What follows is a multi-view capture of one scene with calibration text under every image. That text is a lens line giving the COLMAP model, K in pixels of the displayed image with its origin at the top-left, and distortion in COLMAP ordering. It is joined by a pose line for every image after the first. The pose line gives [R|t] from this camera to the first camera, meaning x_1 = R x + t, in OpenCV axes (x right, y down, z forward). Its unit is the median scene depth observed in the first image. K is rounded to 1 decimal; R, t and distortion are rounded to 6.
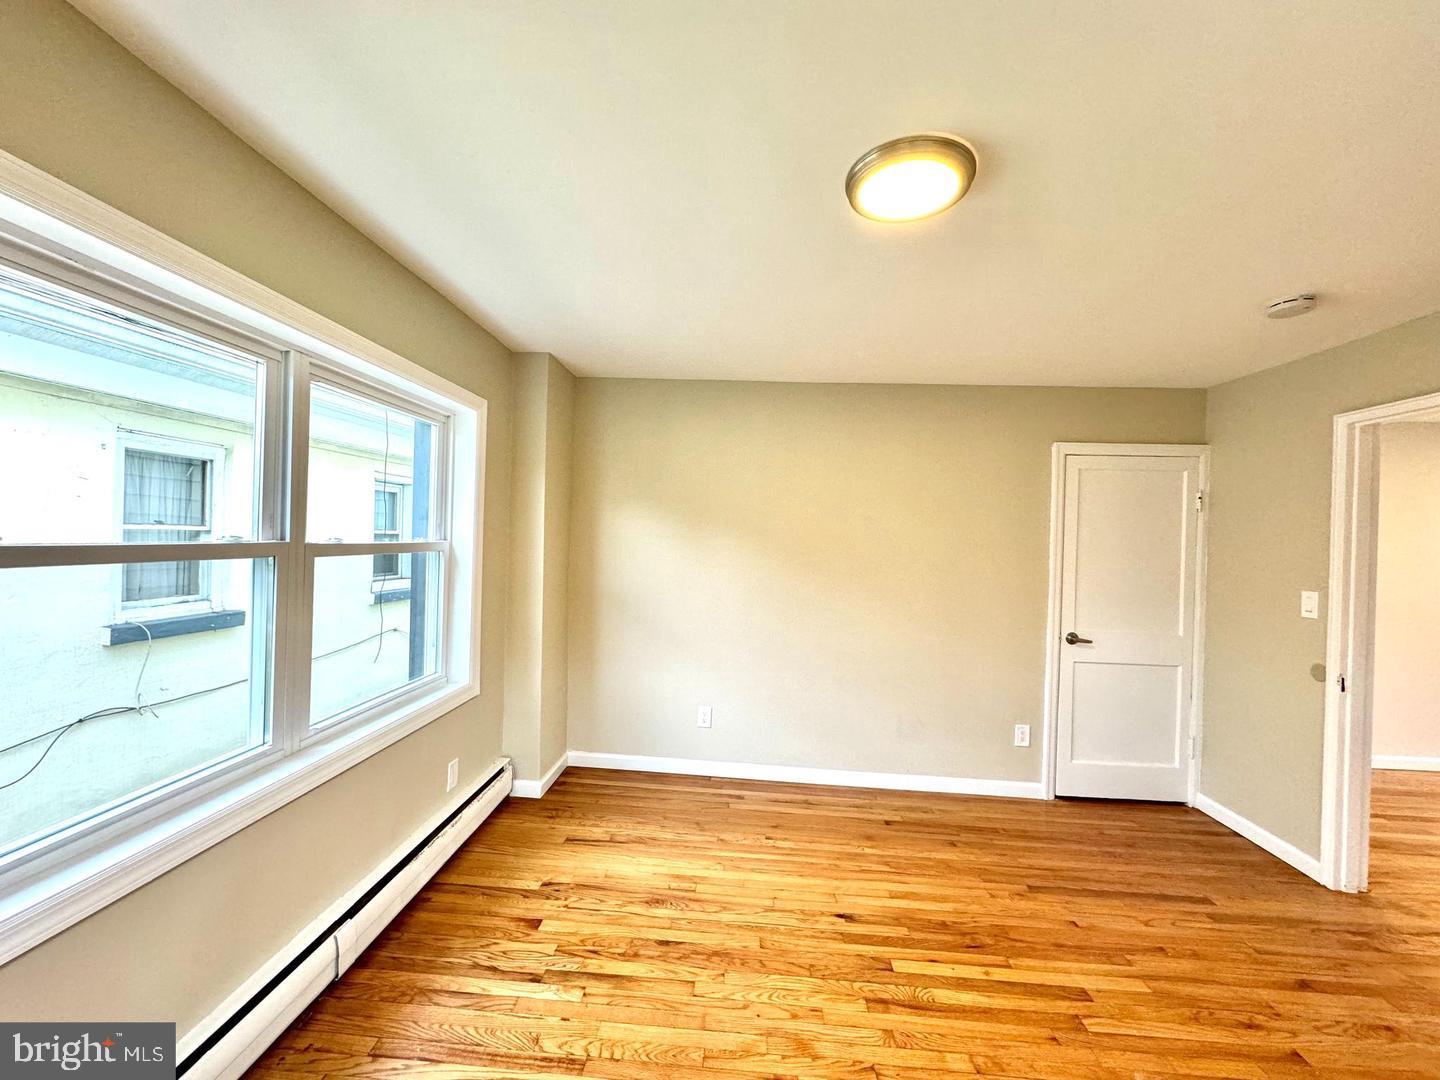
lens RADIAL K [[571.1, 0, 720.0], [0, 571.1, 540.0], [0, 0, 1]] dist [-0.001364, -0.000279]
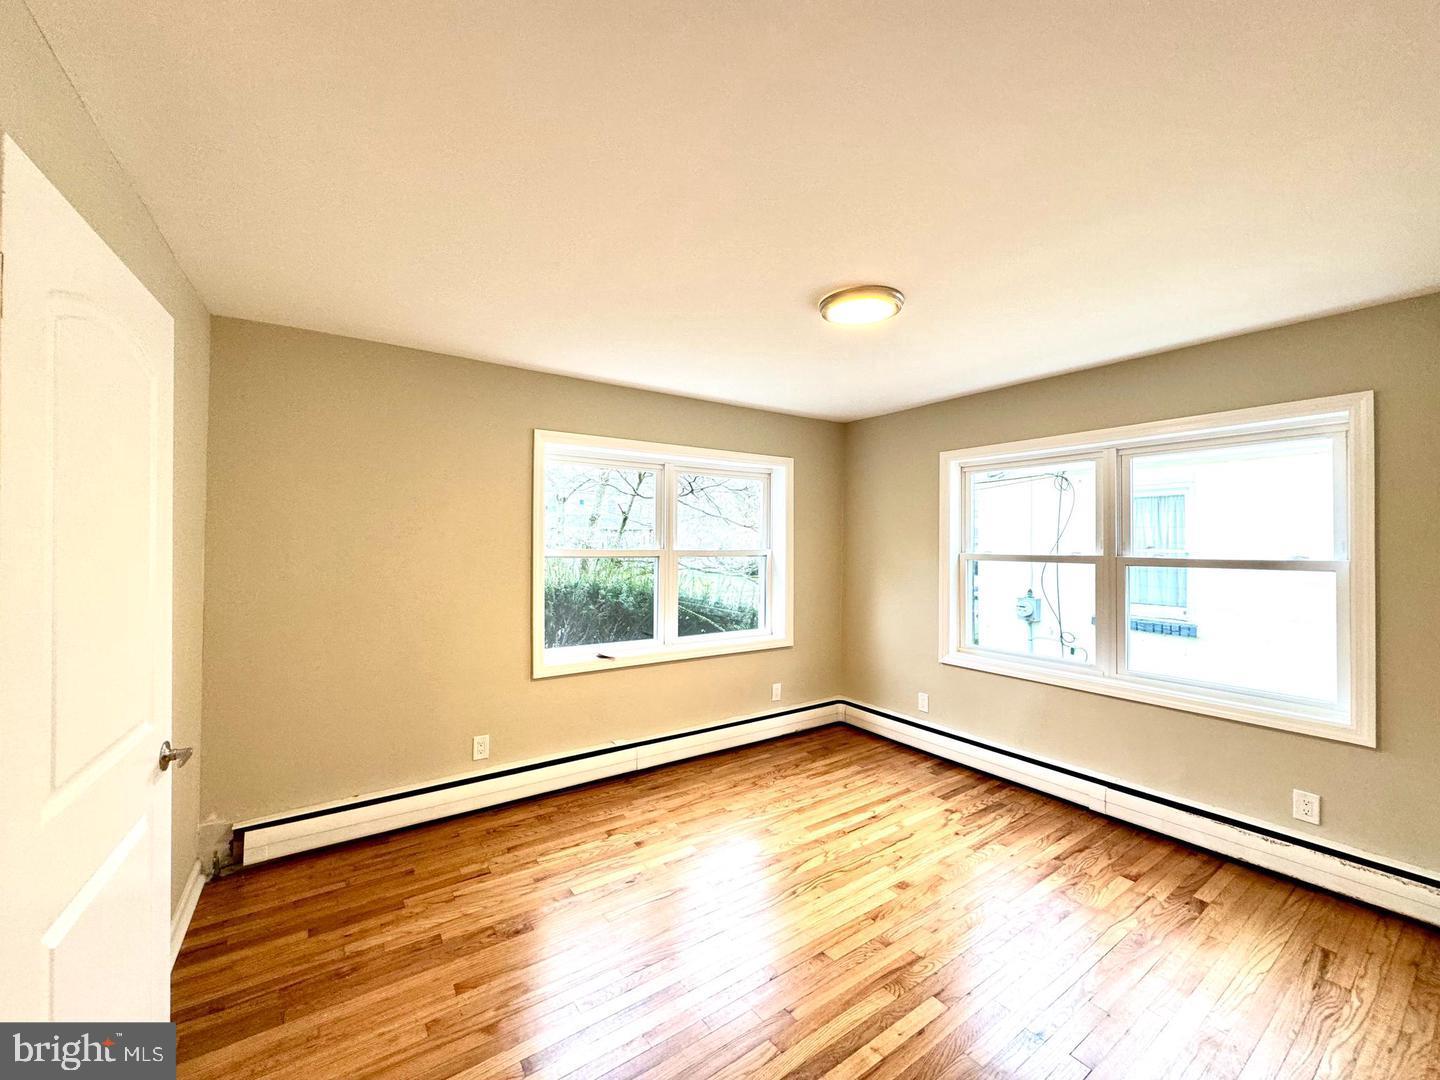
lens RADIAL K [[571.1, 0, 720.0], [0, 571.1, 540.0], [0, 0, 1]] dist [-0.001364, -0.000279]
pose [[-0.784198, -0.026775, -0.619932, 1.199828], [-0.024785, 0.999623, -0.011821, 0.003659], [0.620015, 0.006095, -0.784566, 1.520148]]
